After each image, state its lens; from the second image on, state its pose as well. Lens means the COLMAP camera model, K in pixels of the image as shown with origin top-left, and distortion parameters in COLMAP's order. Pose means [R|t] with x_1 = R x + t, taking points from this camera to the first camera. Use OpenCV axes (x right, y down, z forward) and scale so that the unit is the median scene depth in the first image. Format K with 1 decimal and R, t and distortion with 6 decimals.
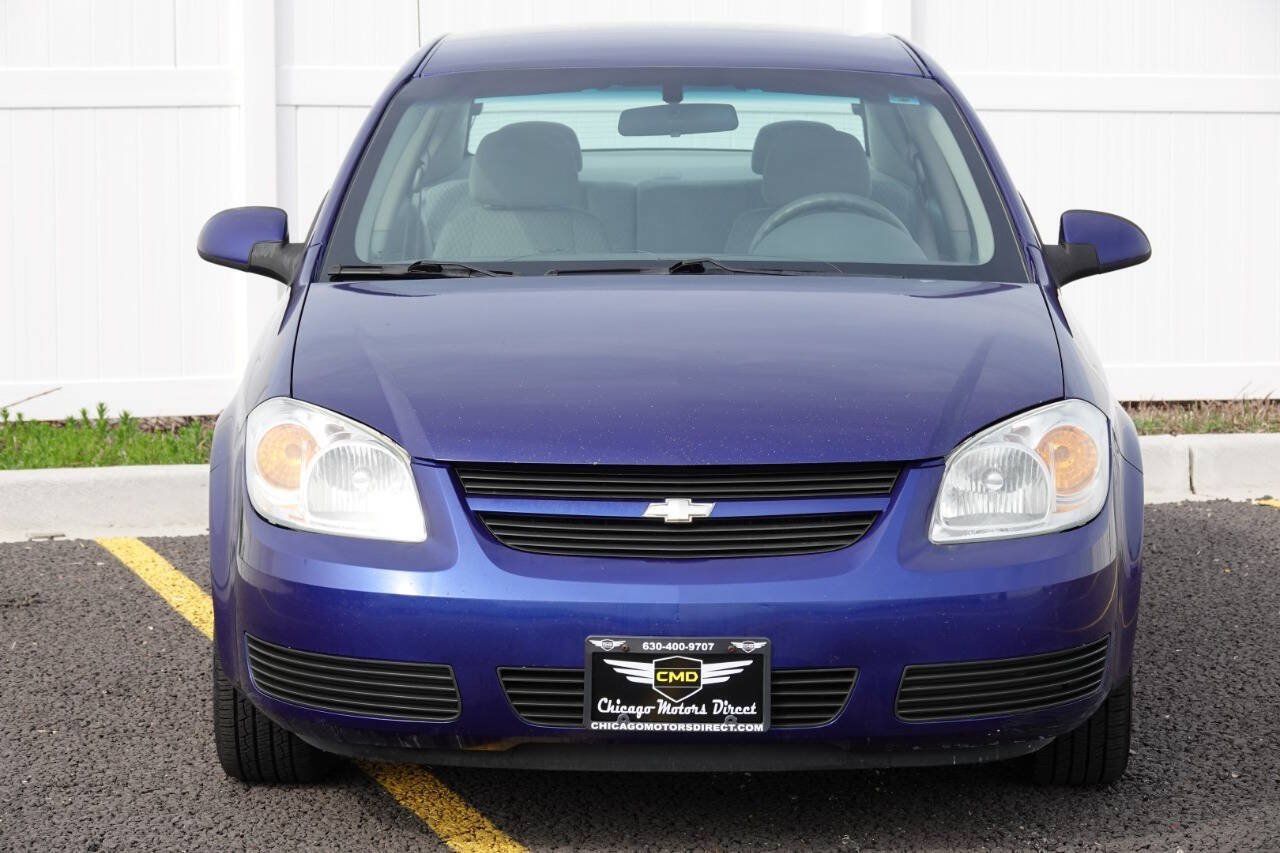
lens RADIAL K [[3689.2, 0, 640.0], [0, 3689.2, 426.5], [0, 0, 1]] dist [0.028509, 0.257904]
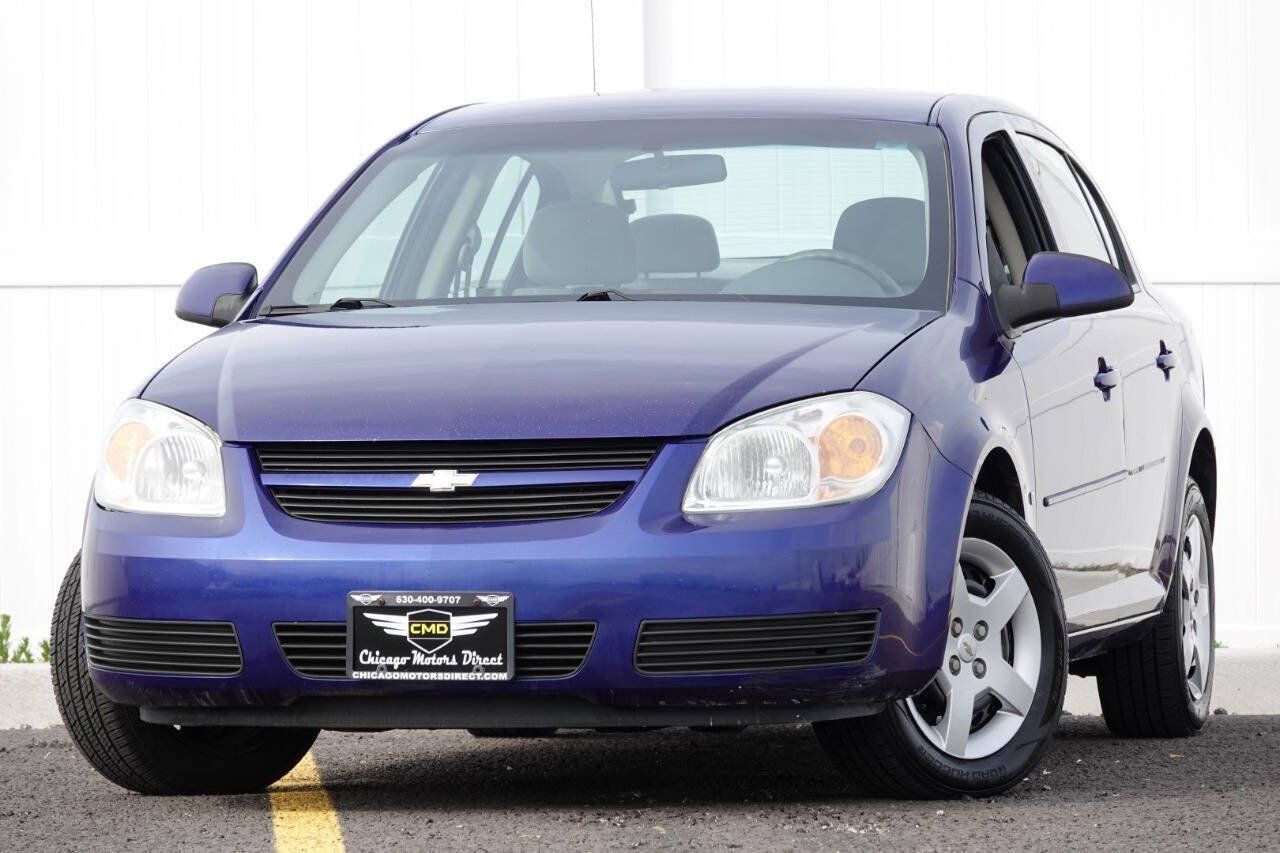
lens RADIAL K [[6628.1, 0, 640.0], [0, 6628.1, 426.5], [0, 0, 1]] dist [0.035624, -0.612473]
pose [[0.975034, -0.011705, -0.221749, 0.499884], [-0.010595, 0.995020, -0.099106, 0.200020], [0.221805, 0.098981, 0.970054, -0.871042]]
